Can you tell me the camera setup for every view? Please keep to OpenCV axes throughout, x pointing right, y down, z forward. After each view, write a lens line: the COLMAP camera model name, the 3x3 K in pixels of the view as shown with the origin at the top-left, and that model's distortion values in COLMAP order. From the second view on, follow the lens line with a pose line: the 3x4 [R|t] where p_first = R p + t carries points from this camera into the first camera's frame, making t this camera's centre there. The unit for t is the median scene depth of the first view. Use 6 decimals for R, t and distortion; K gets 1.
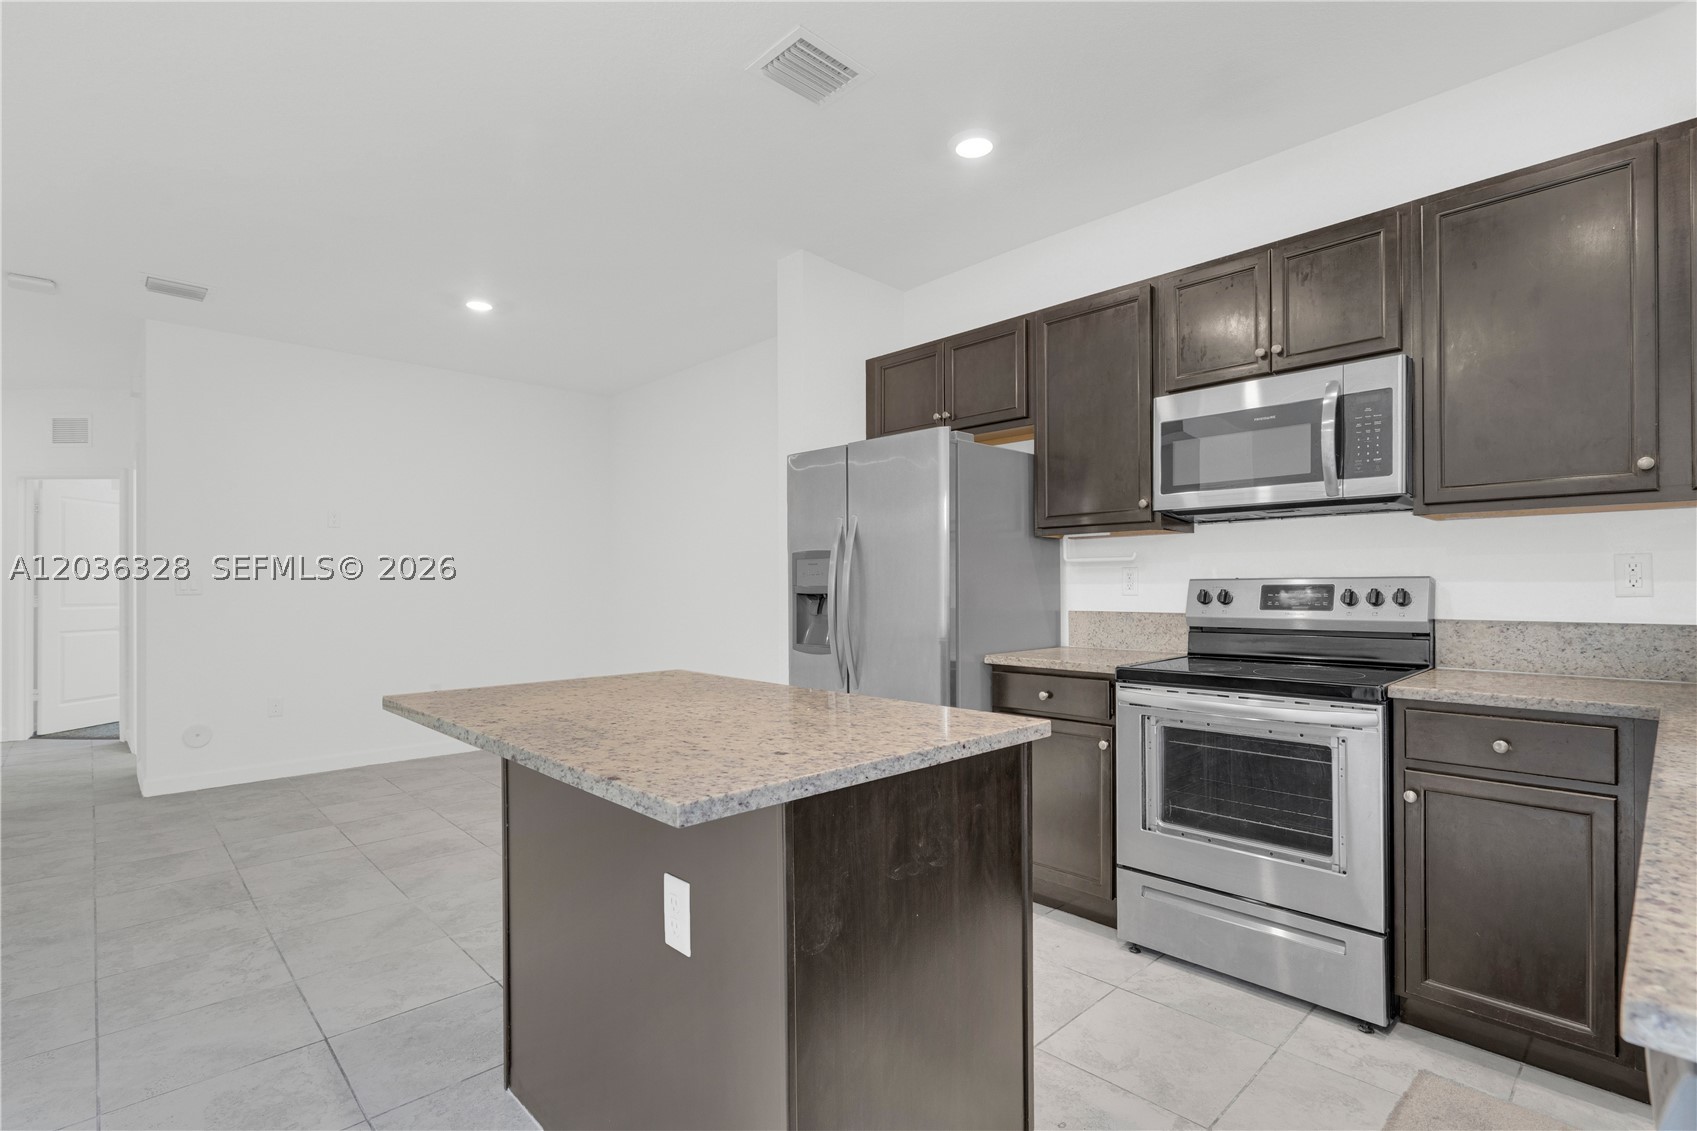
lens RADIAL K [[796.8, 0, 843.8], [0, 796.8, 591.4], [0, 0, 1]] dist [-0.004056, 0.002349]
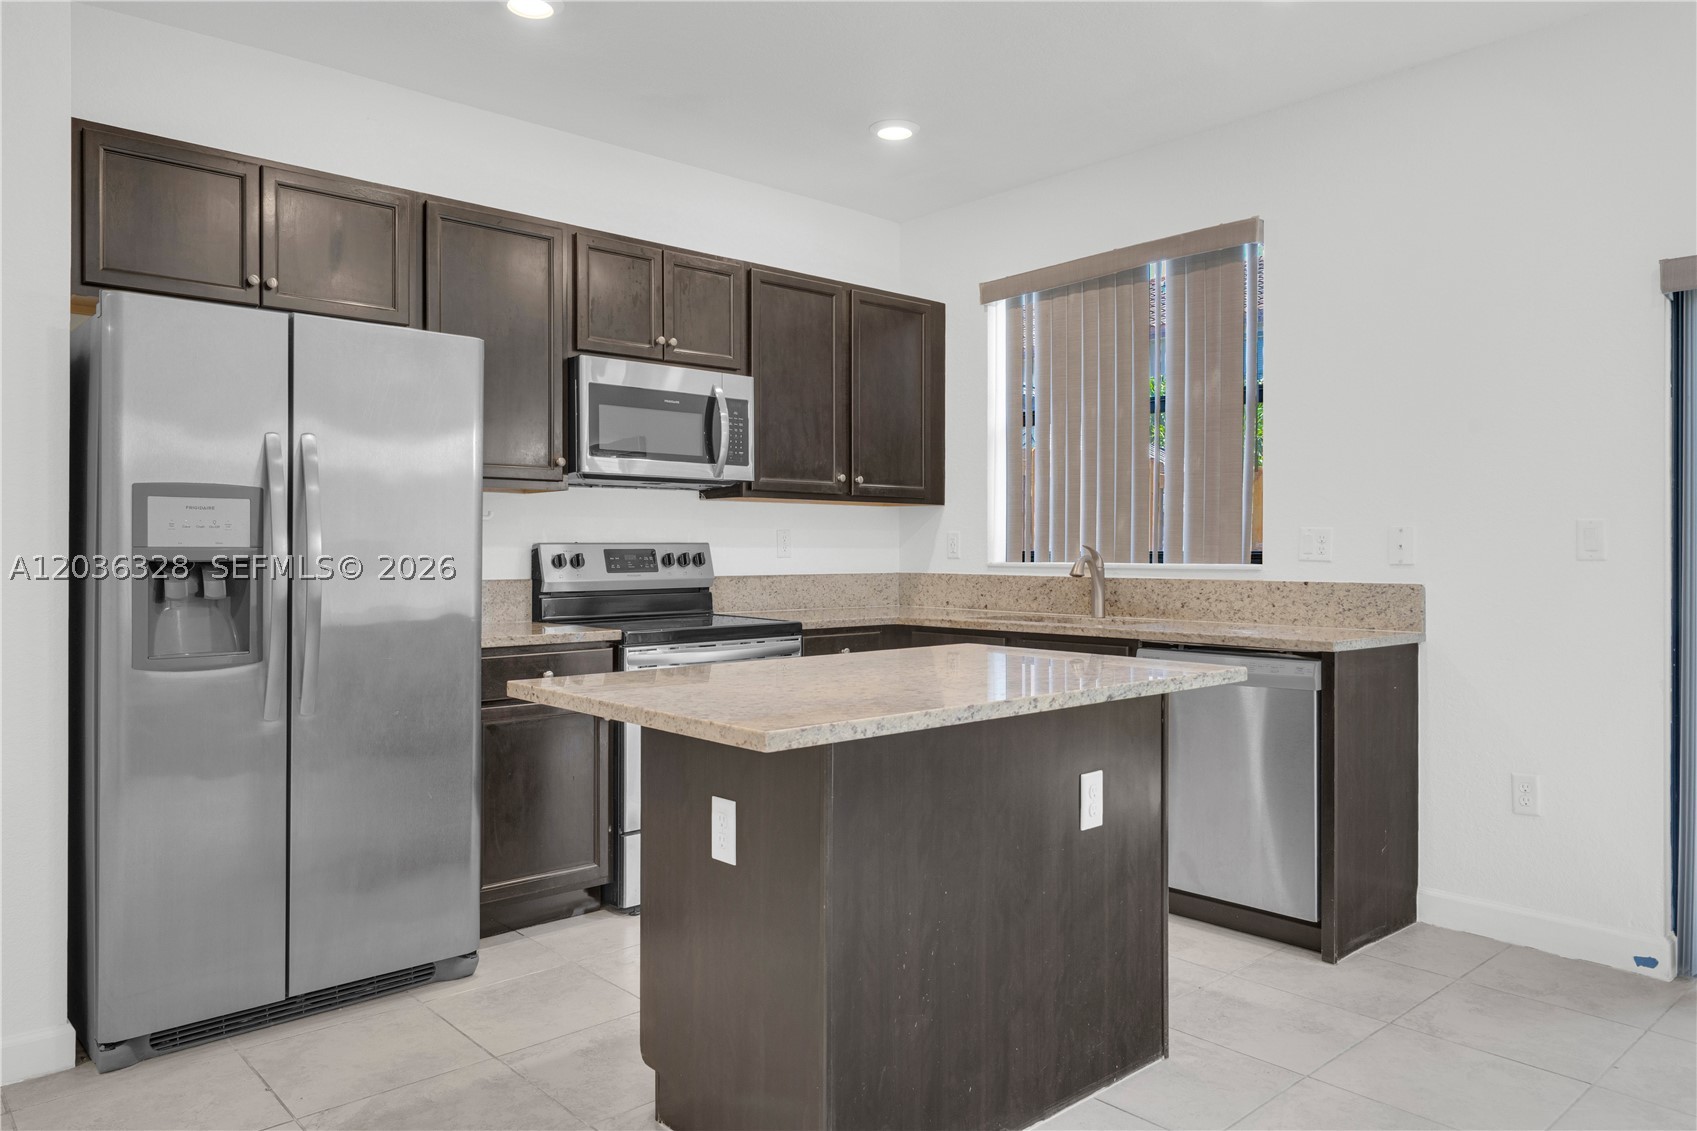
lens RADIAL K [[1147.2, 0, 855.9], [0, 1147.2, 551.9], [0, 0, 1]] dist [0.017957, -0.004703]
pose [[0.017917, 0.001669, 0.999838, -1.073011], [0.004136, 0.999990, -0.001743, -0.000164], [-0.999831, 0.004167, 0.017910, 0.687052]]
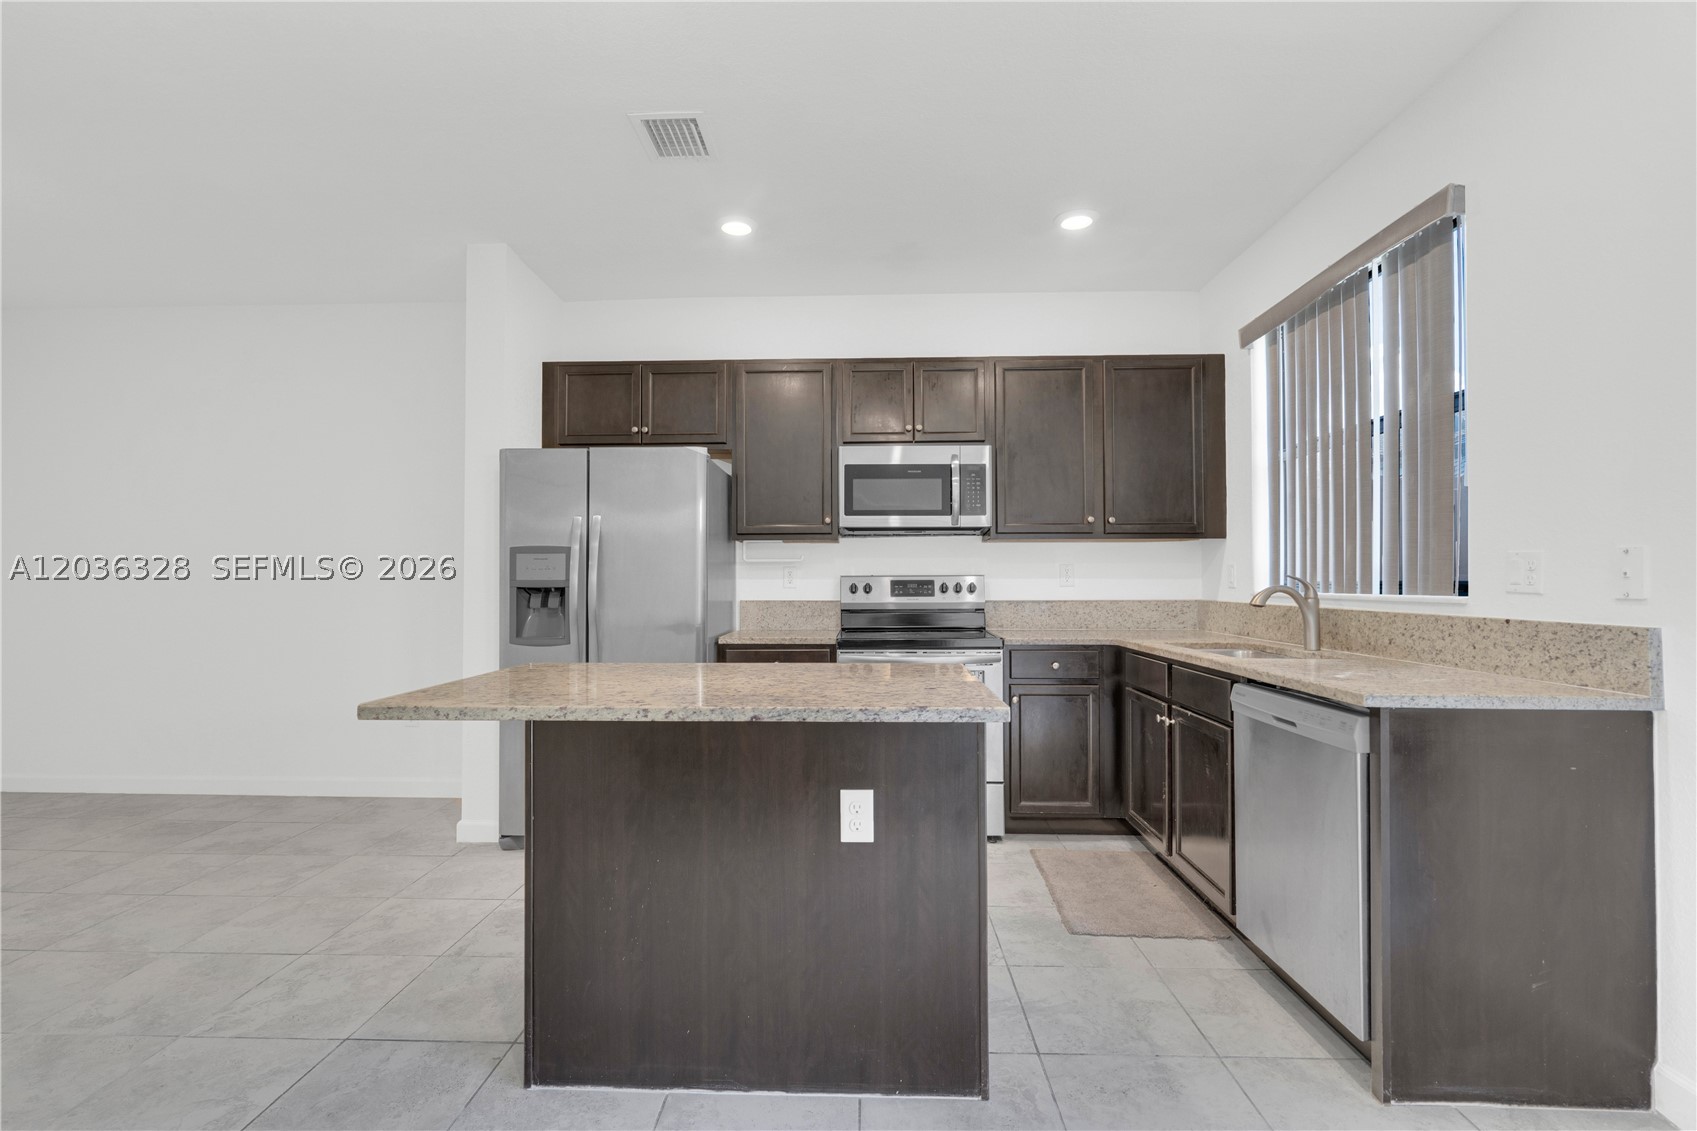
lens RADIAL K [[775.3, 0, 841.1], [0, 775.3, 574.9], [0, 0, 1]] dist [0.001689, -0.001496]
pose [[0.714162, 0.006602, 0.699950, -0.606084], [0.003631, 0.999907, -0.013135, 0.000934], [-0.699971, 0.011922, 0.714071, 0.028199]]
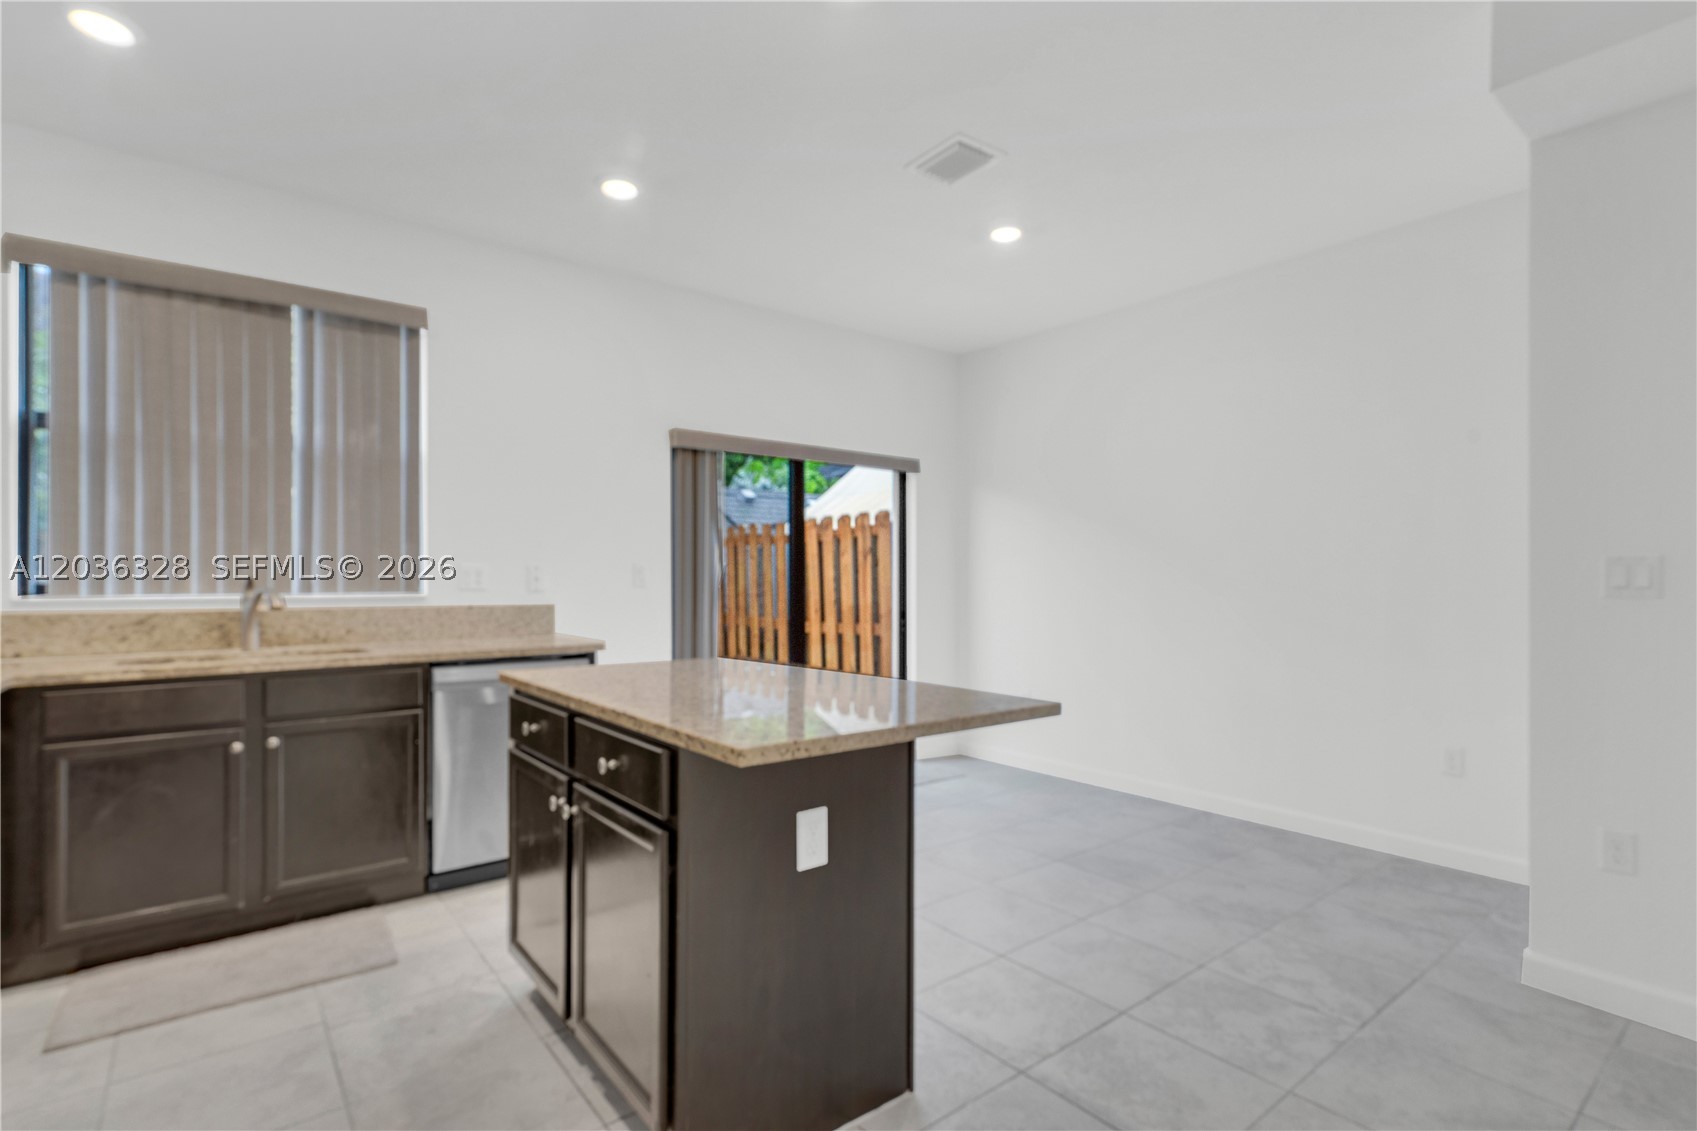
lens RADIAL K [[821.5, 0, 839.0], [0, 821.5, 579.6], [0, 0, 1]] dist [-0.001692, -0.000977]
pose [[-0.994610, 0.003415, 0.103633, -0.319655], [0.003924, 0.999981, 0.004704, -0.009888], [-0.103615, 0.005085, -0.994604, 1.459376]]
